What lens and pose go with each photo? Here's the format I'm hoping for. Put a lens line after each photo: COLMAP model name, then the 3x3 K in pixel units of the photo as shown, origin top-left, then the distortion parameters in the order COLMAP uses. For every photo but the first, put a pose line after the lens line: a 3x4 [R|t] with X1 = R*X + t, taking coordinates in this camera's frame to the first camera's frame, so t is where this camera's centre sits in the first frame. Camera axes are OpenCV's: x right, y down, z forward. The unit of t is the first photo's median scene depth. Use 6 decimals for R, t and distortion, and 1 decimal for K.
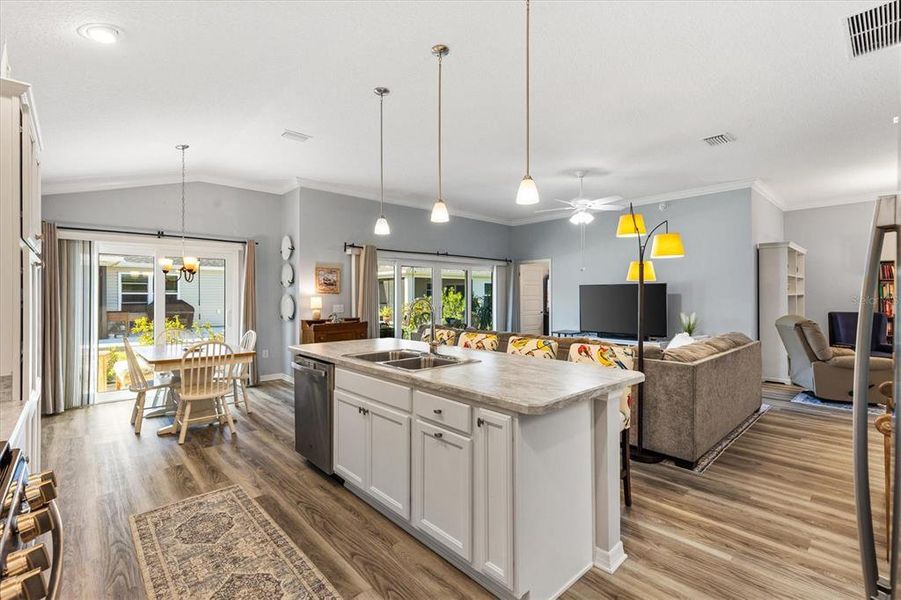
lens RADIAL K [[405.3, 0, 454.6], [0, 405.3, 295.4], [0, 0, 1]] dist [0.001816, 0.000231]
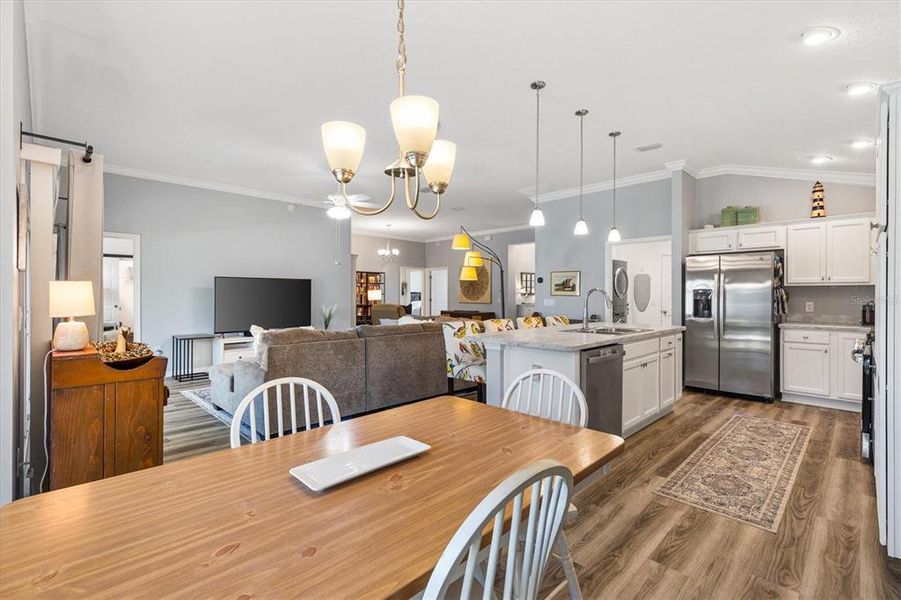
lens RADIAL K [[405.3, 0, 452.3], [0, 405.3, 295.8], [0, 0, 1]] dist [0.001816, 0.000231]
pose [[-0.028331, -0.001736, 0.999597, -1.492635], [-0.003364, 0.999993, 0.001641, 0.030523], [-0.999593, -0.003316, -0.028337, 1.551704]]
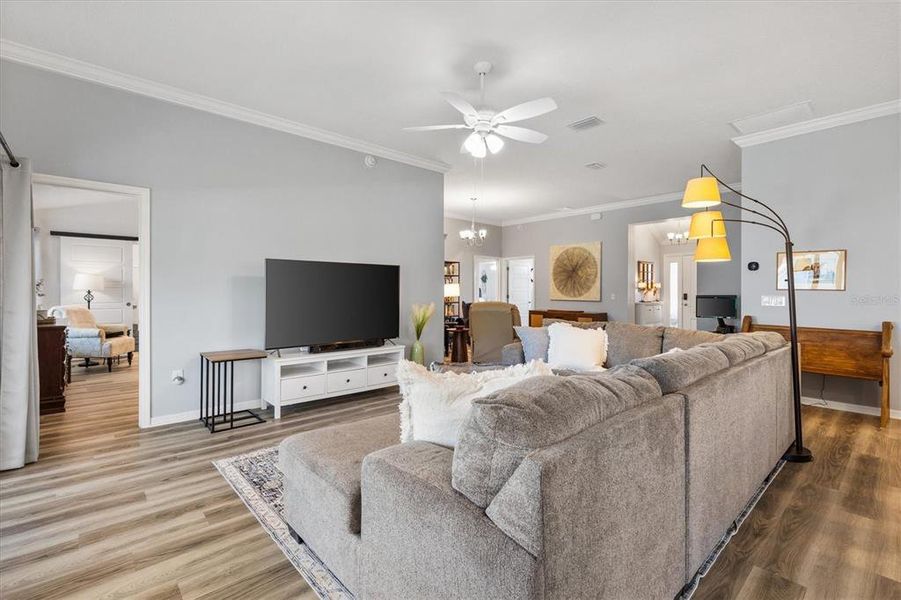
lens RADIAL K [[405.3, 0, 453.6], [0, 405.3, 292.0], [0, 0, 1]] dist [0.001816, 0.000231]
pose [[0.014747, -0.001555, 0.999890, -0.569712], [-0.004287, 0.999990, 0.001619, 0.041984], [-0.999882, -0.004310, 0.014740, 2.156640]]
